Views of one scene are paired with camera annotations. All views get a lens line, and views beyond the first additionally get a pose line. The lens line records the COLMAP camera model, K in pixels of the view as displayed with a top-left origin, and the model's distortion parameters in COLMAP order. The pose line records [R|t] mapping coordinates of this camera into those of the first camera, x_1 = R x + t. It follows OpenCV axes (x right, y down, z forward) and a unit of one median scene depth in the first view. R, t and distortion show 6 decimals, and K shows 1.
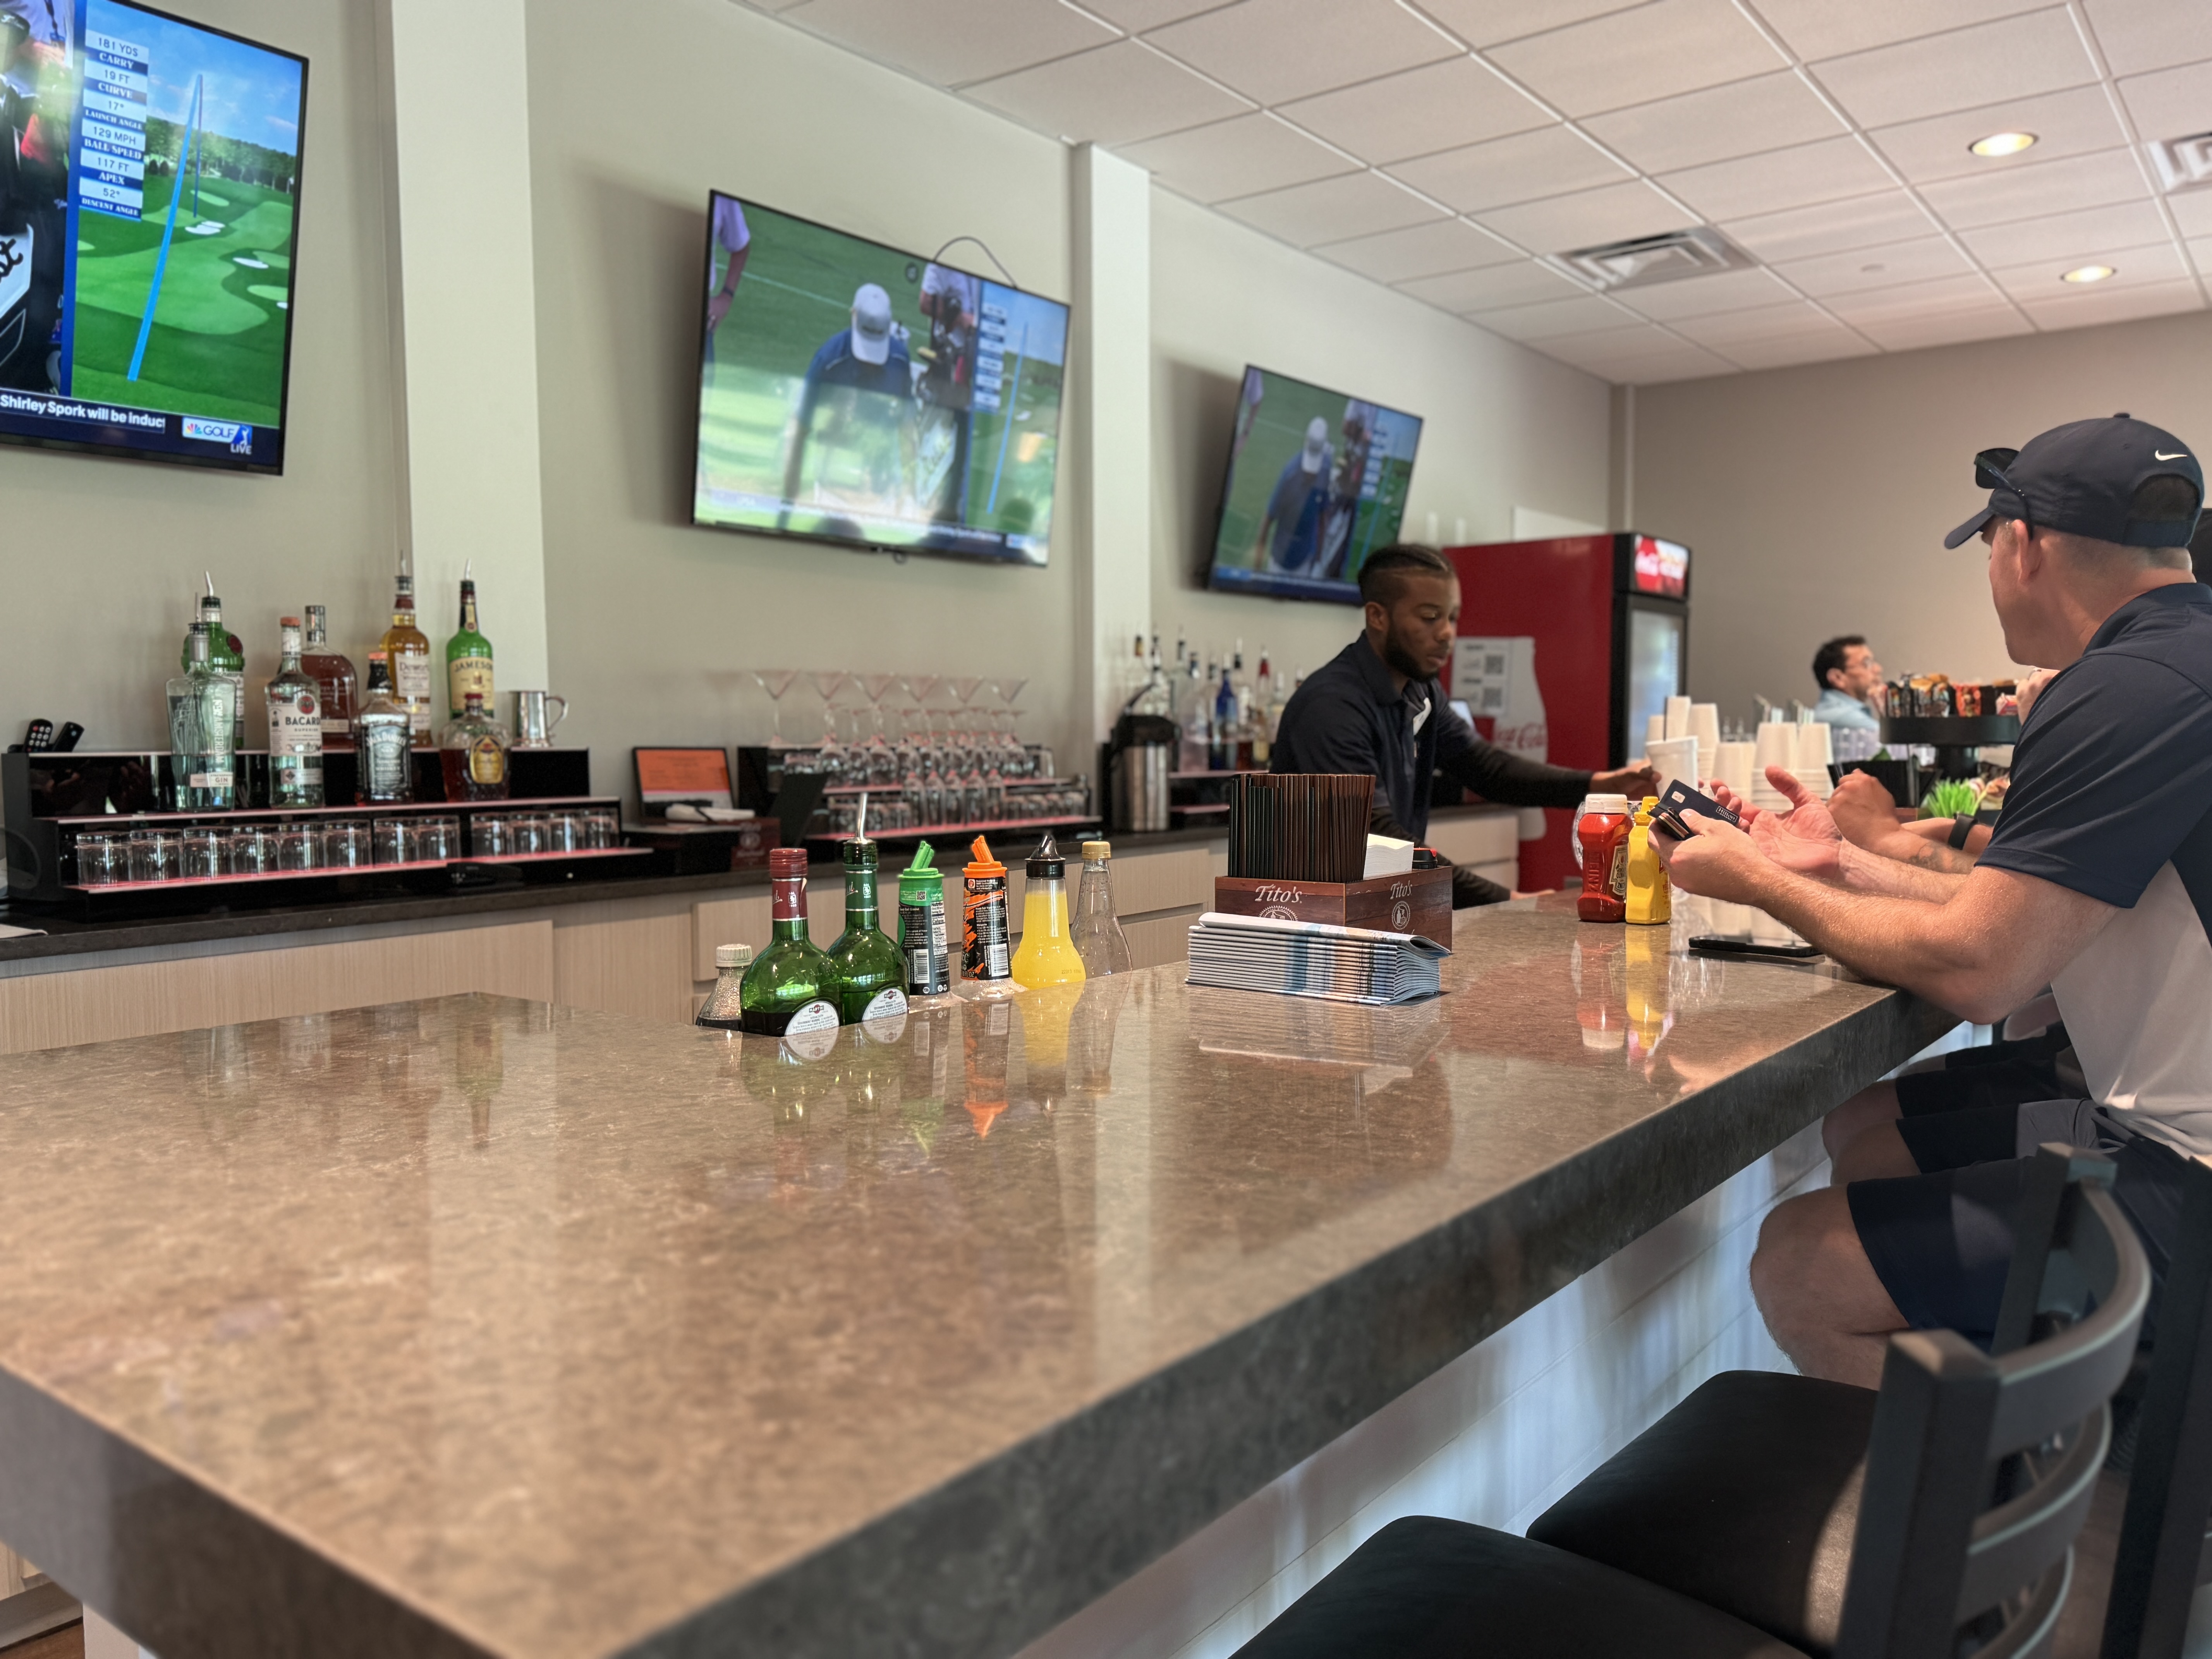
lens RADIAL K [[1656.8, 0, 1106.0], [0, 1656.8, 829.5], [0, 0, 1]] dist [0.140717, -0.217682]
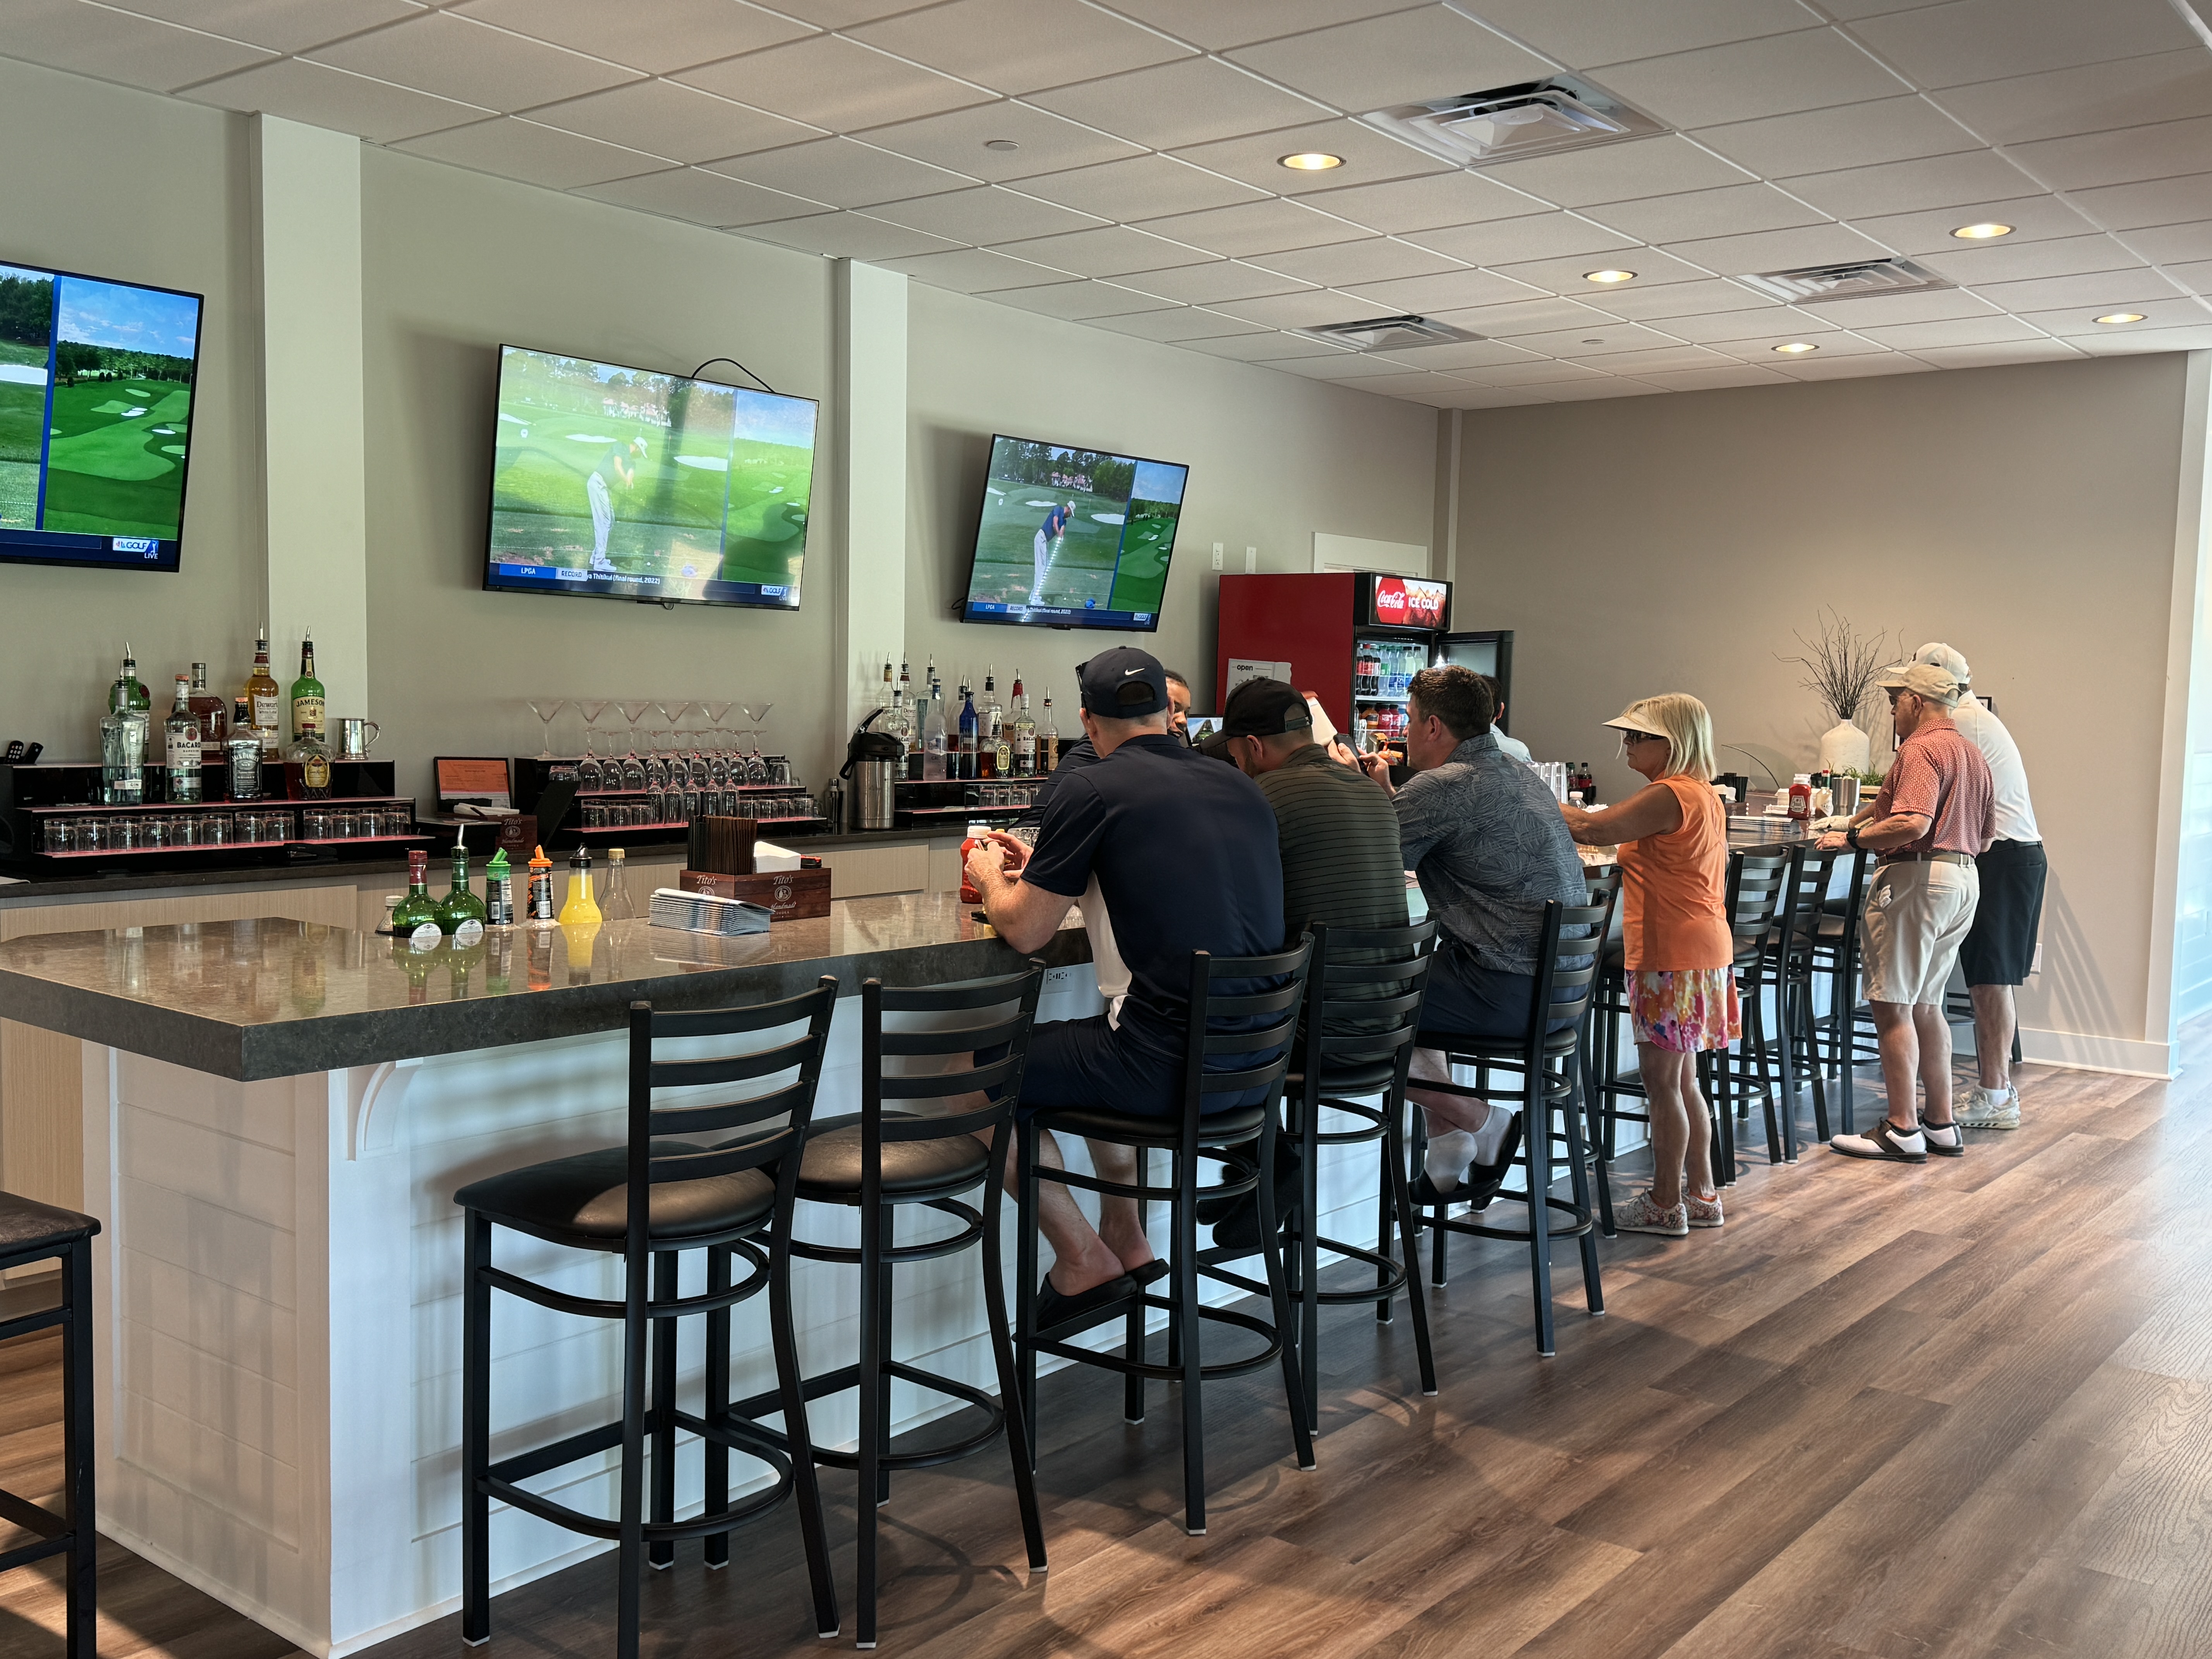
lens RADIAL K [[2017.6, 0, 1106.0], [0, 2017.6, 829.5], [0, 0, 1]] dist [0.149271, -0.226279]
pose [[0.999340, 0.030886, -0.019111, 0.345887], [-0.030641, 0.999446, 0.012986, -0.036144], [0.019502, -0.012392, 0.999733, -0.748483]]
